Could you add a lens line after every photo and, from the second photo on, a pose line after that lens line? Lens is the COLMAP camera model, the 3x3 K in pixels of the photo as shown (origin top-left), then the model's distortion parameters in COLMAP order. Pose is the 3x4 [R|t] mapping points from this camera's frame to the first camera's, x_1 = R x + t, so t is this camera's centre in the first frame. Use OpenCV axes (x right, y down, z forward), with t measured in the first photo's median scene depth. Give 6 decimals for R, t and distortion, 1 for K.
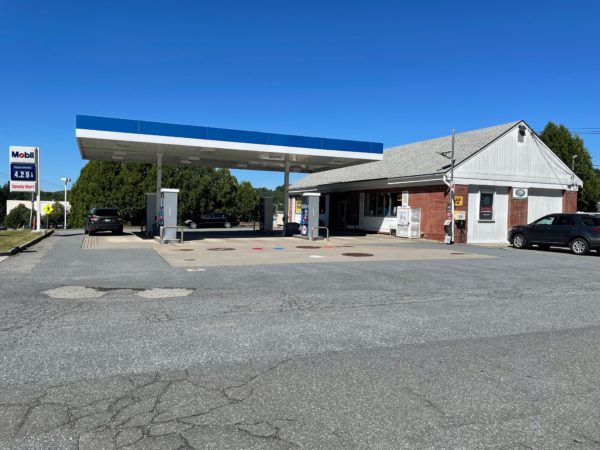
lens RADIAL K [[449.6, 0, 300.0], [0, 449.6, 225.0], [0, 0, 1]] dist [0.107101, -0.140537]
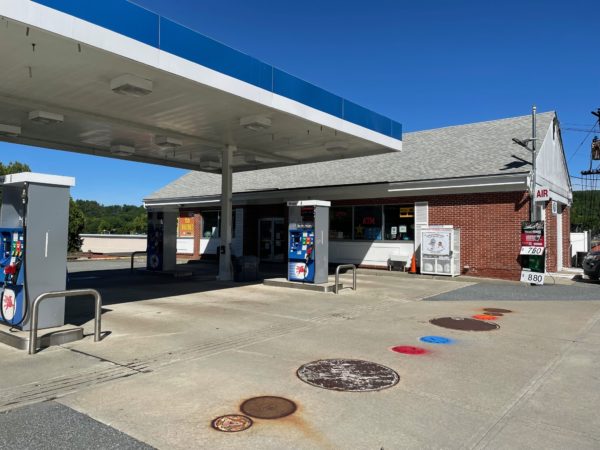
lens RADIAL K [[449.6, 0, 300.0], [0, 449.6, 225.0], [0, 0, 1]] dist [0.107101, -0.140537]
pose [[0.879911, -0.001626, 0.475135, -0.233962], [0.022934, 0.998974, -0.039054, -0.021393], [-0.474584, 0.045260, 0.879046, 0.525810]]
